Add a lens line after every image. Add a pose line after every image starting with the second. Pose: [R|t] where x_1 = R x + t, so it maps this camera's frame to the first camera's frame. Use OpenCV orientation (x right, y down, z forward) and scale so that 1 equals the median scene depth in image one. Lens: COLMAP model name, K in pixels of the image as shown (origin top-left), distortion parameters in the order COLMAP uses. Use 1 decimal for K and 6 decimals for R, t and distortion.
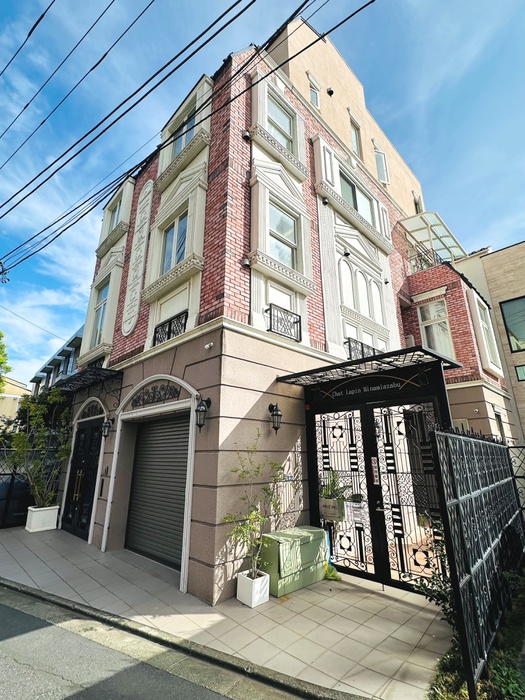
lens RADIAL K [[329.9, 0, 265.2], [0, 329.9, 350.8], [0, 0, 1]] dist [0.000023, -0.002180]
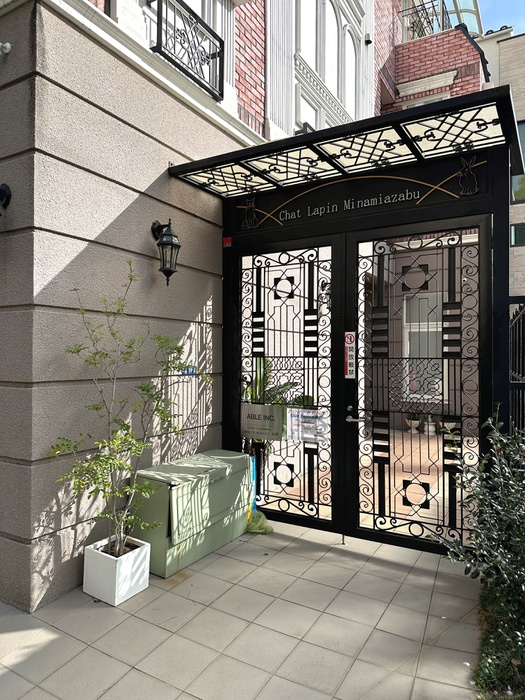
lens RADIAL K [[485.4, 0, 265.8], [0, 485.4, 346.0], [0, 0, 1]] dist [0.038235, -0.042552]
pose [[0.962914, 0.011640, 0.269556, -0.020826], [-0.089034, 0.956814, 0.276731, 0.144869], [-0.254693, -0.290468, 0.922366, 0.310112]]
